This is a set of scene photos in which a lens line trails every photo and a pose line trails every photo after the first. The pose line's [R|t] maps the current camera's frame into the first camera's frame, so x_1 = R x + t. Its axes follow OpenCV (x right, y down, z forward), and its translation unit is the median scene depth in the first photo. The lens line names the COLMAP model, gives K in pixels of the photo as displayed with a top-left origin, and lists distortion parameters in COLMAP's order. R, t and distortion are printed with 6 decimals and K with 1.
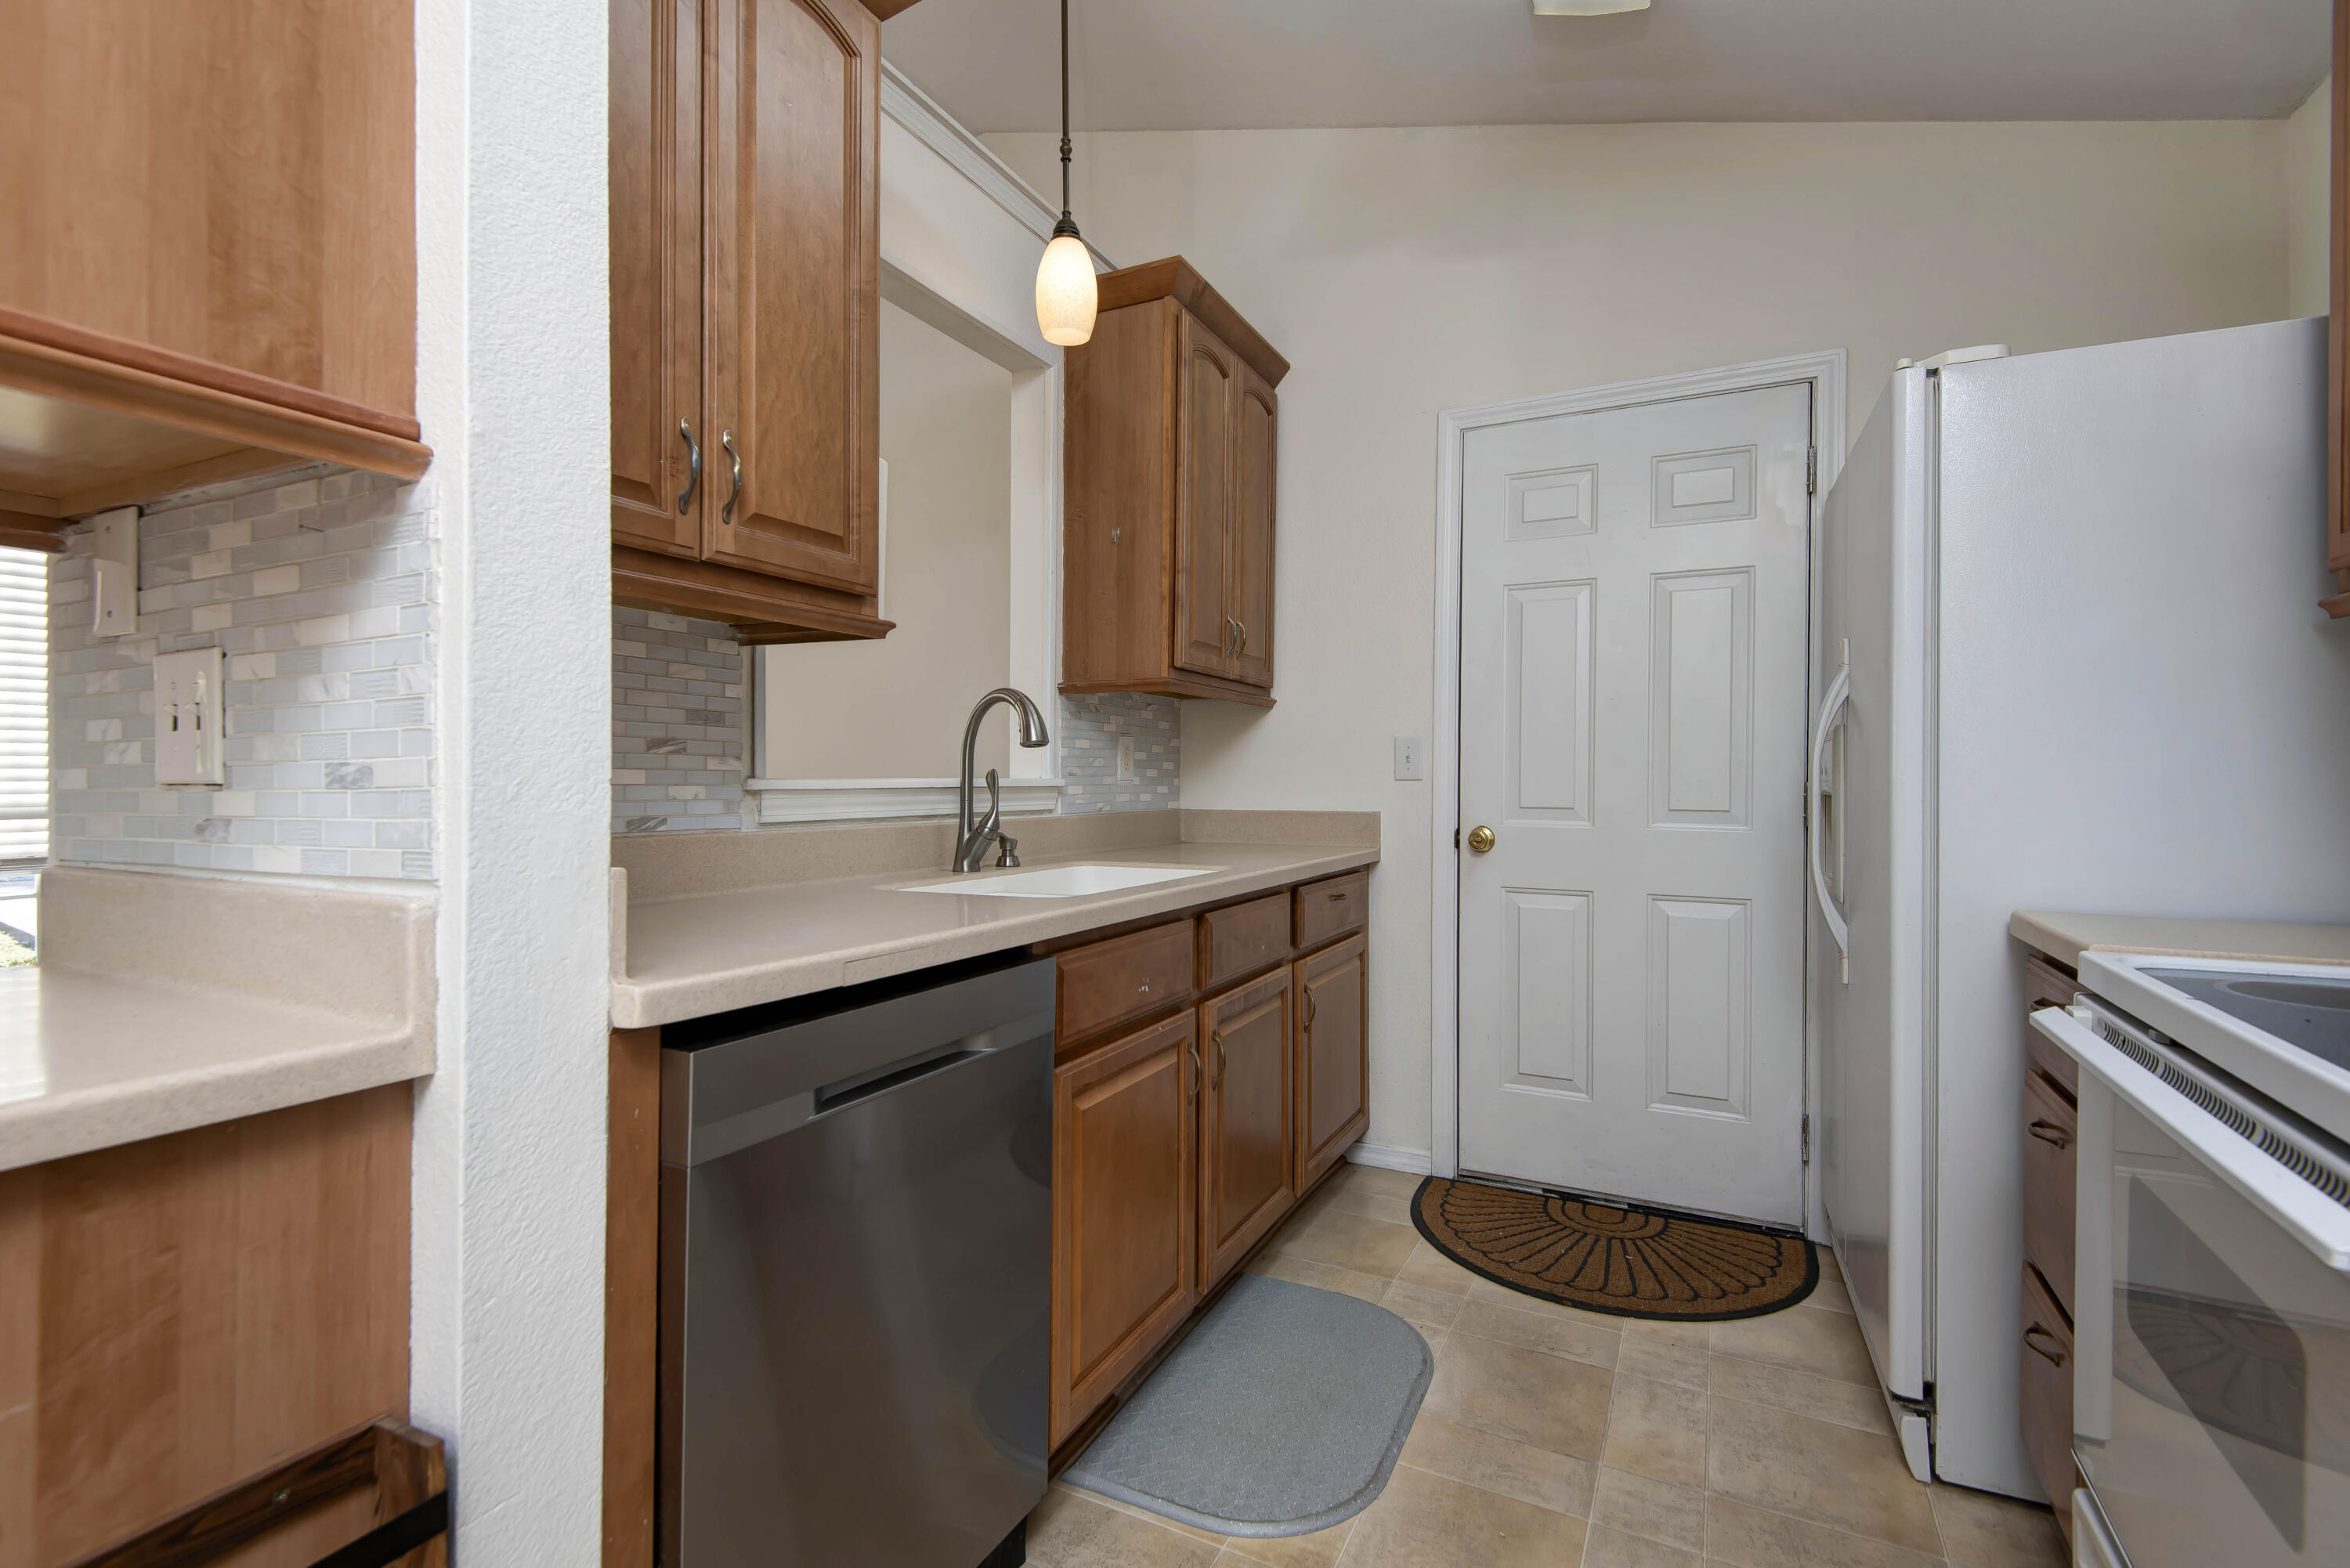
lens RADIAL K [[1070.1, 0, 1167.1], [0, 1070.1, 778.3], [0, 0, 1]] dist [0.003869, -0.008847]
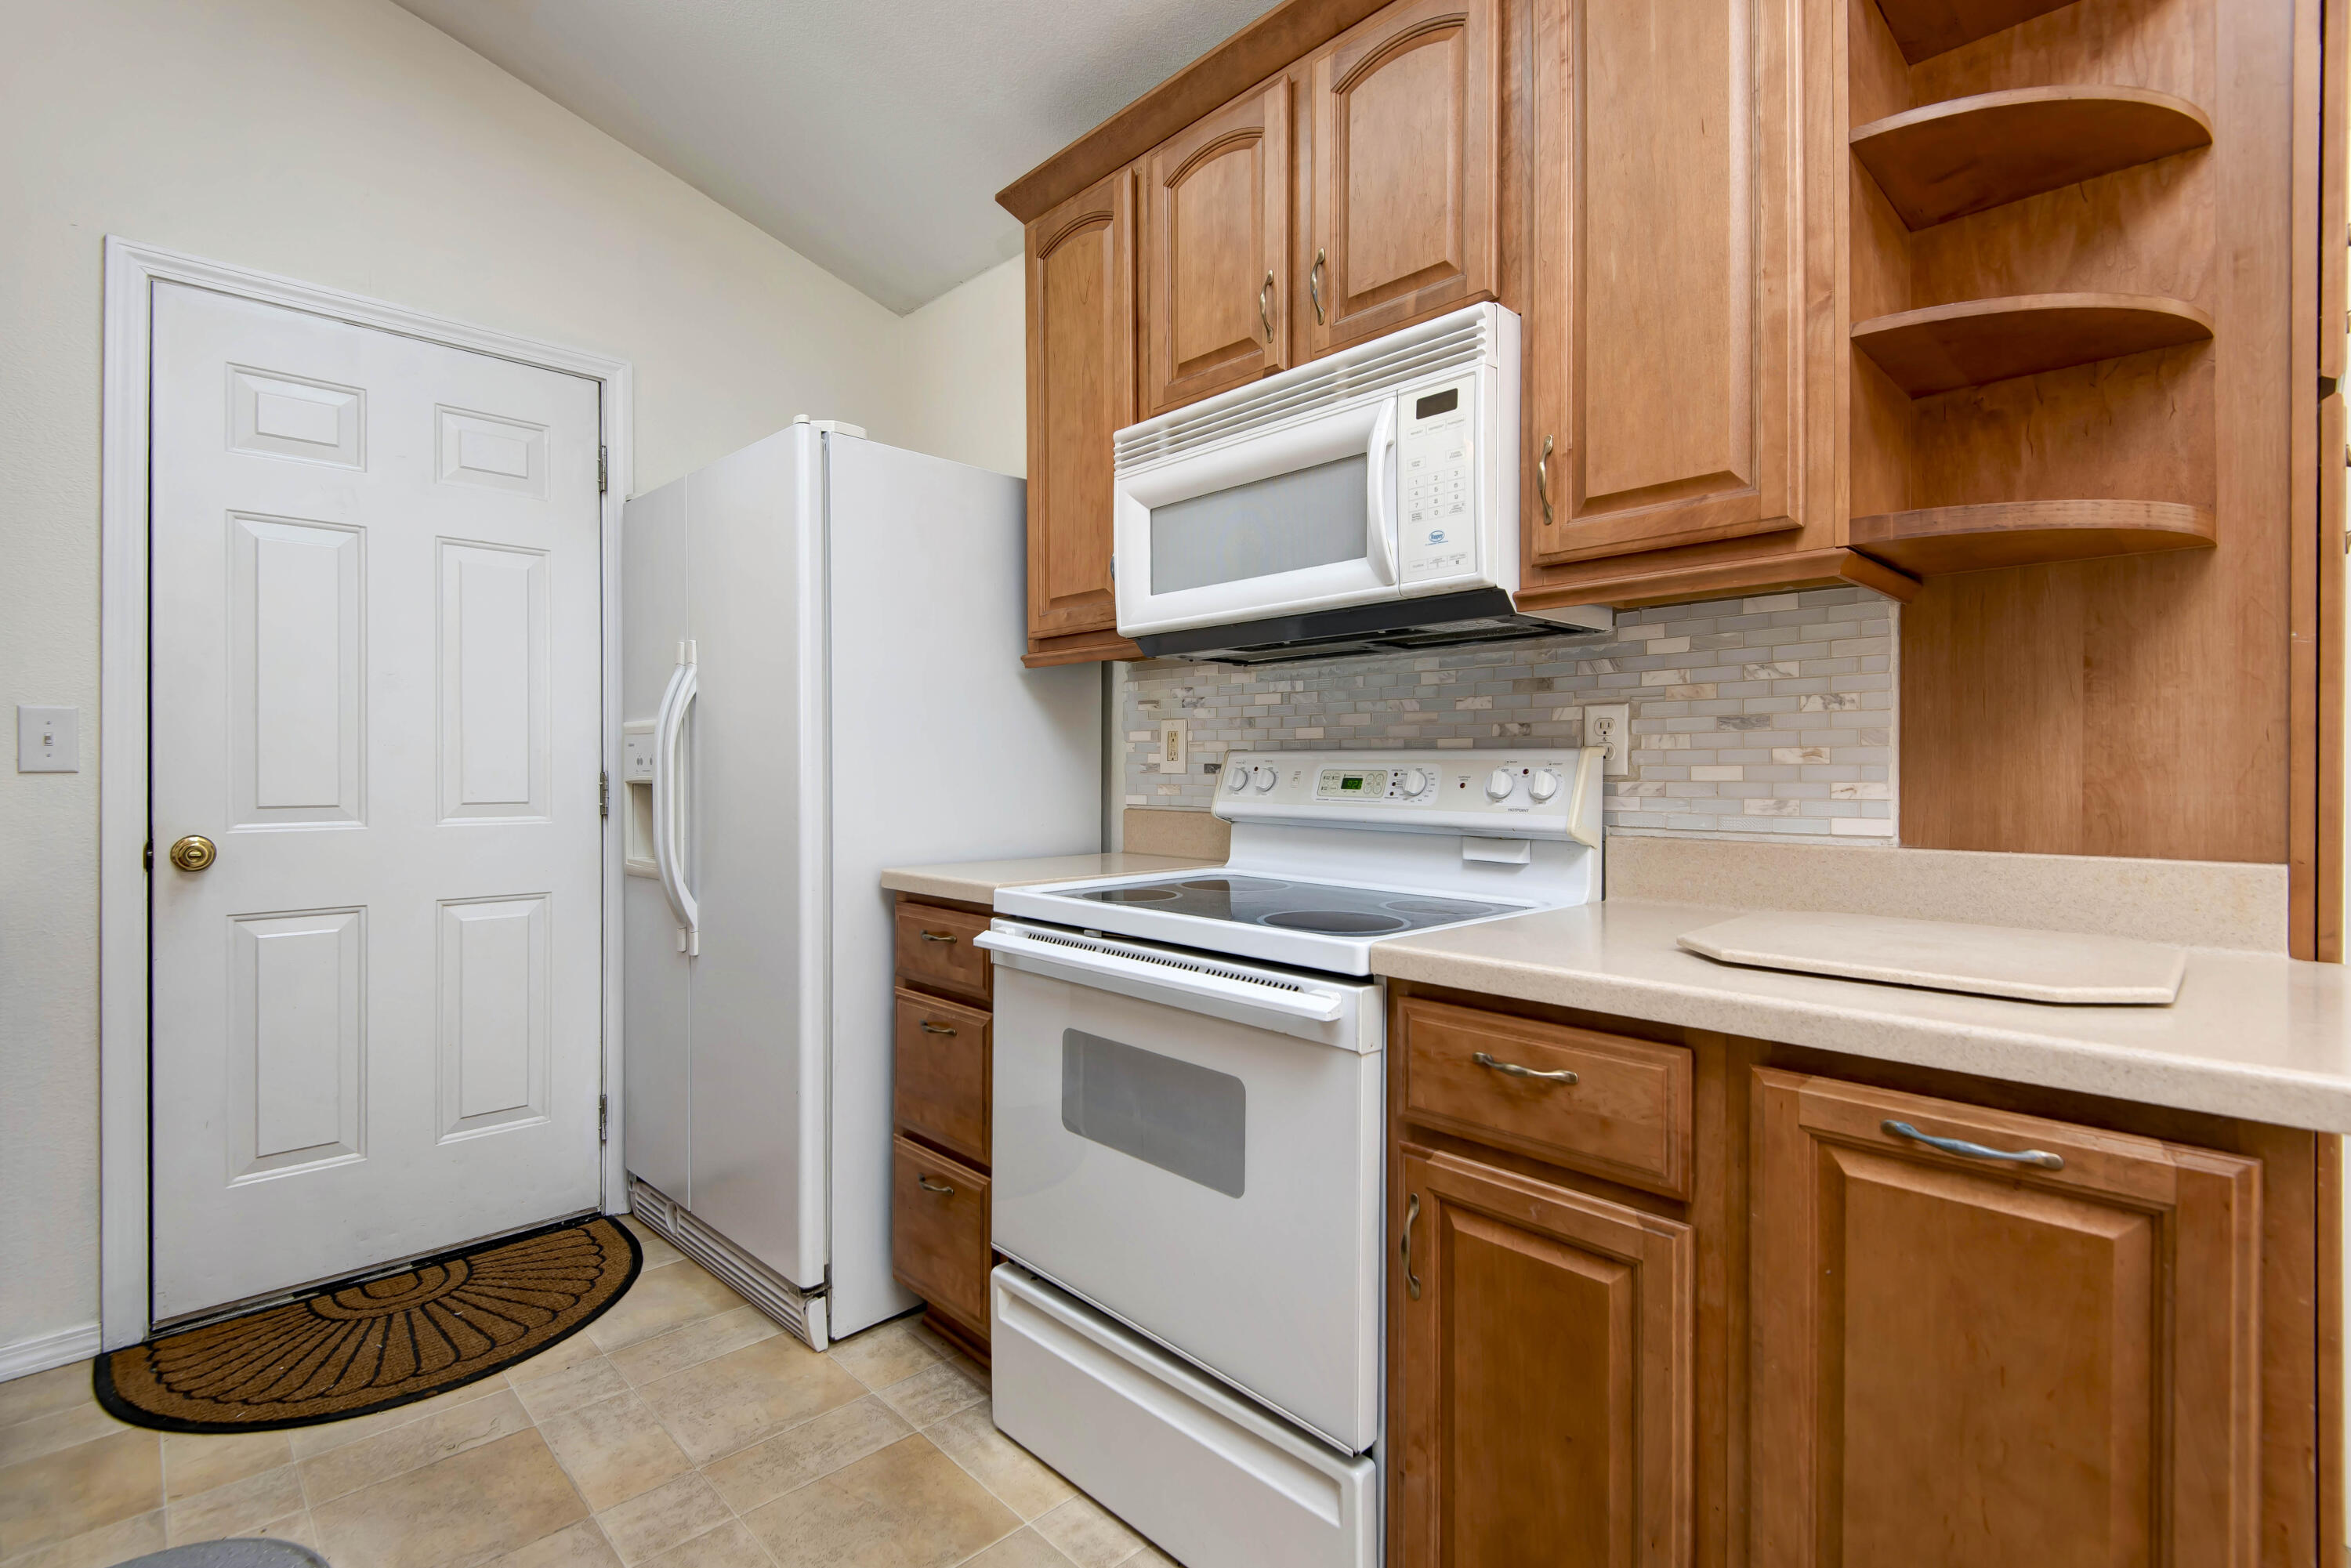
lens RADIAL K [[1061.8, 0, 1181.4], [0, 1061.8, 771.1], [0, 0, 1]] dist [0.003393, -0.004259]
pose [[0.315519, -0.006902, 0.948894, -0.203587], [0.002280, 0.999976, 0.006515, -0.002818], [-0.948917, 0.000108, 0.315527, 0.157482]]
